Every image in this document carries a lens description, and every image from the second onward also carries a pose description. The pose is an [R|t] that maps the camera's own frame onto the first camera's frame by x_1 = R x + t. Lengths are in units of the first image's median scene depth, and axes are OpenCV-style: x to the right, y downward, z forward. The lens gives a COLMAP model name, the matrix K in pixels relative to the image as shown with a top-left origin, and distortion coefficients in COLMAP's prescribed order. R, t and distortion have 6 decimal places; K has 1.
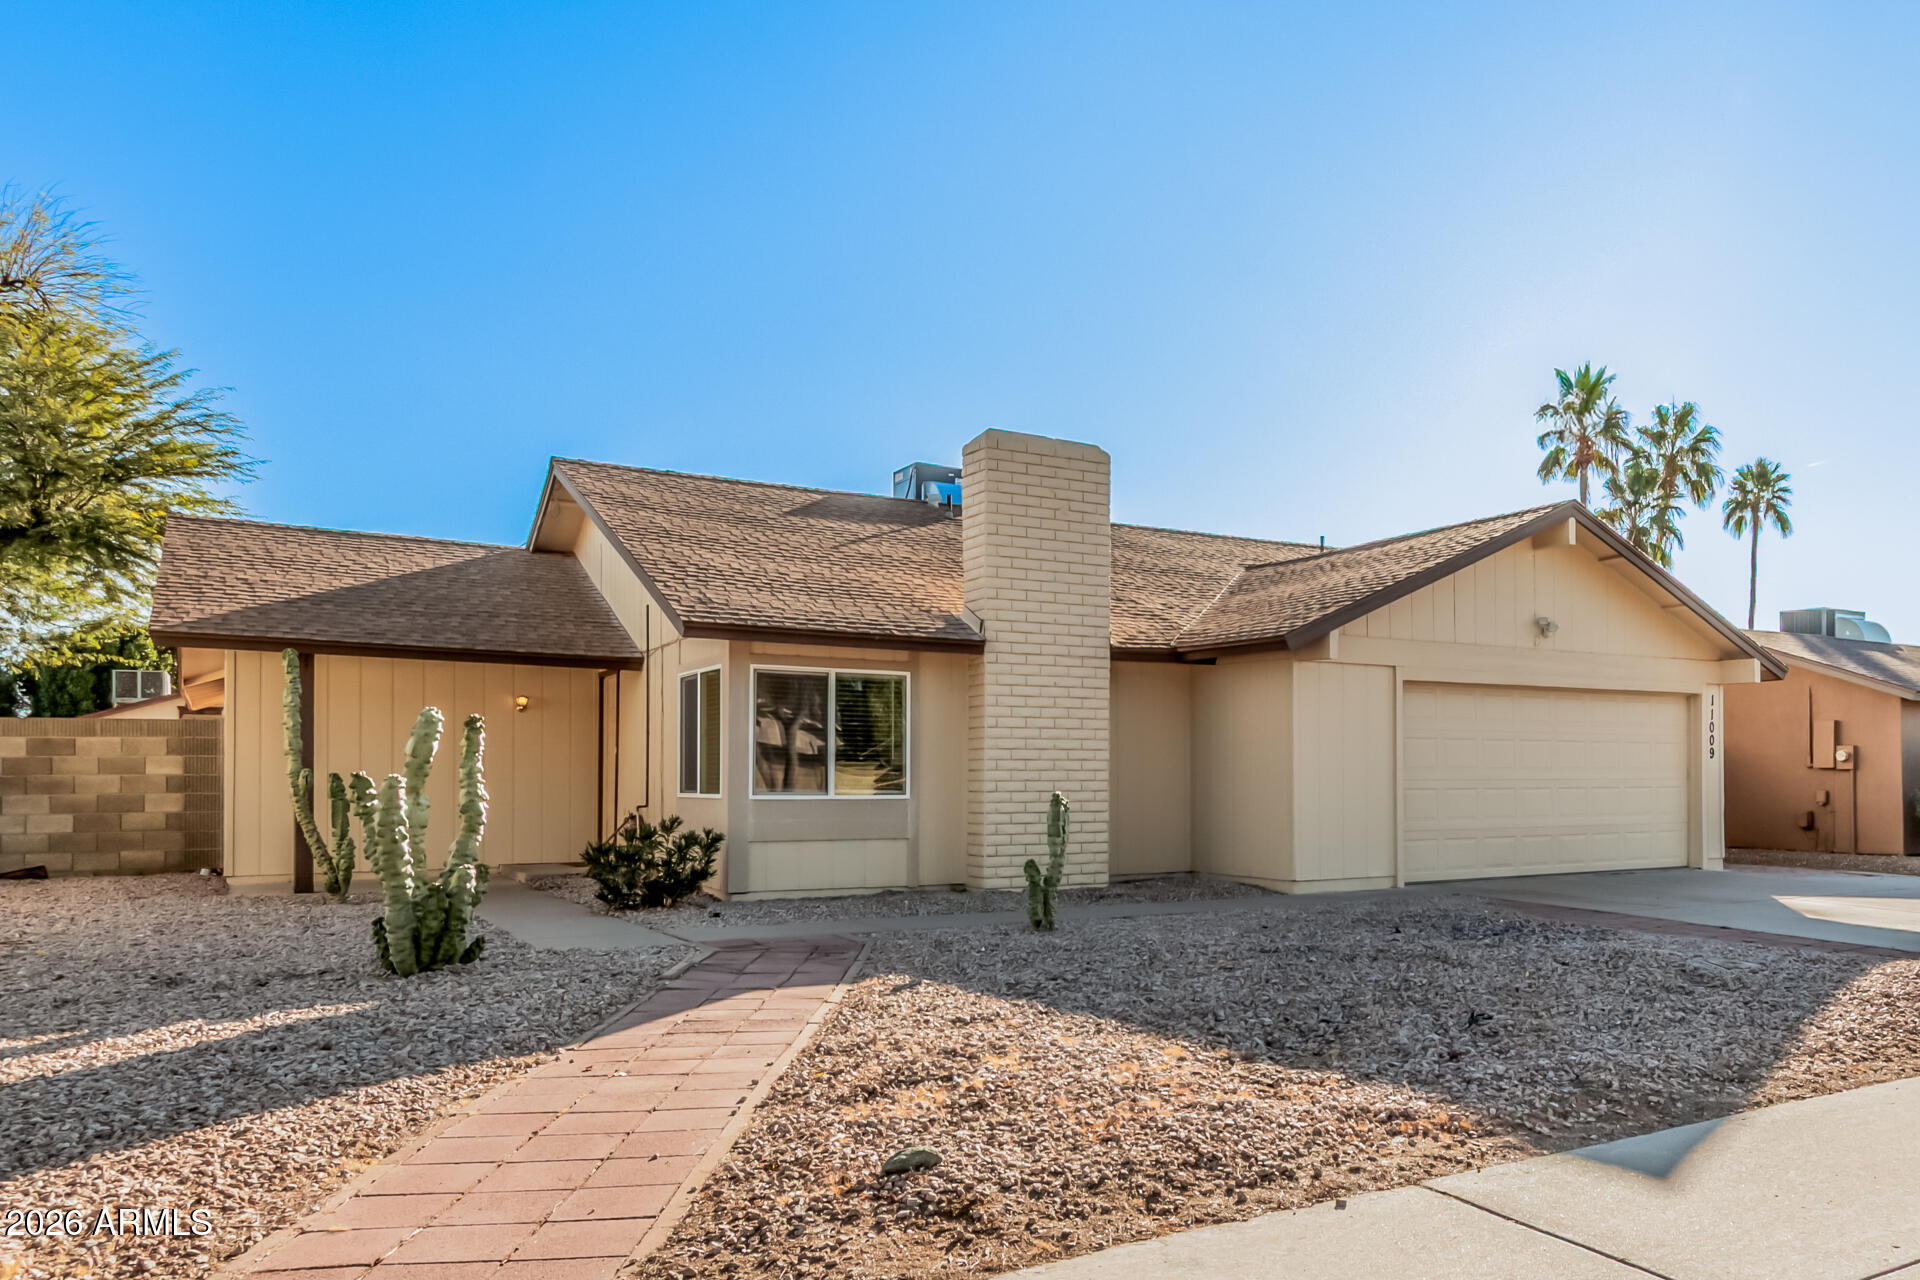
lens RADIAL K [[884.4, 0, 960.3], [0, 884.4, 647.3], [0, 0, 1]] dist [0.000651, -0.001188]
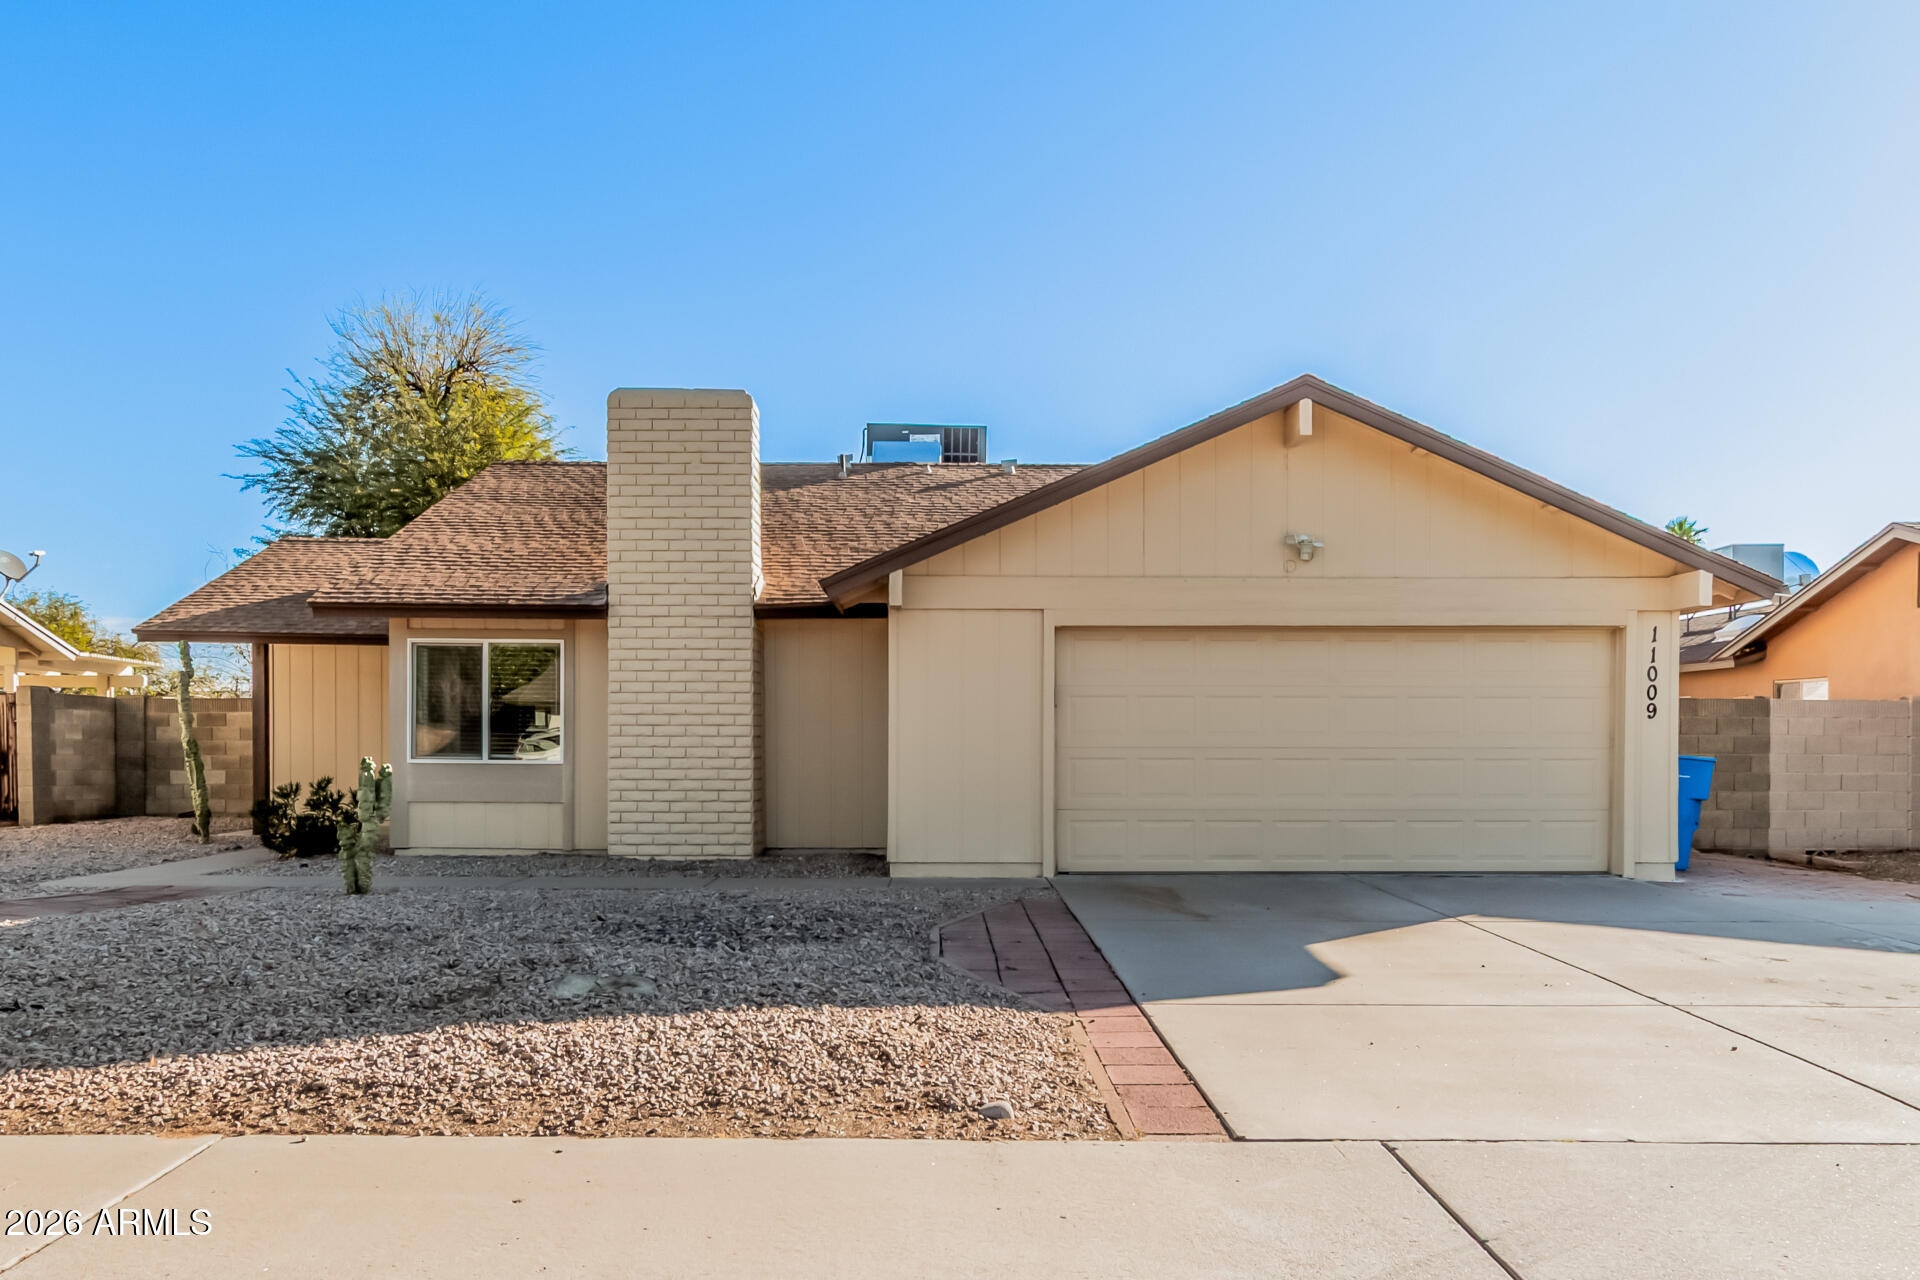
lens RADIAL K [[884.4, 0, 959.3], [0, 884.4, 635.6], [0, 0, 1]] dist [0.000651, -0.001188]
pose [[0.937574, -0.040116, -0.345464, 0.710844], [0.047874, 0.998756, 0.013949, 0.030440], [0.344475, -0.029617, 0.938328, 0.201683]]
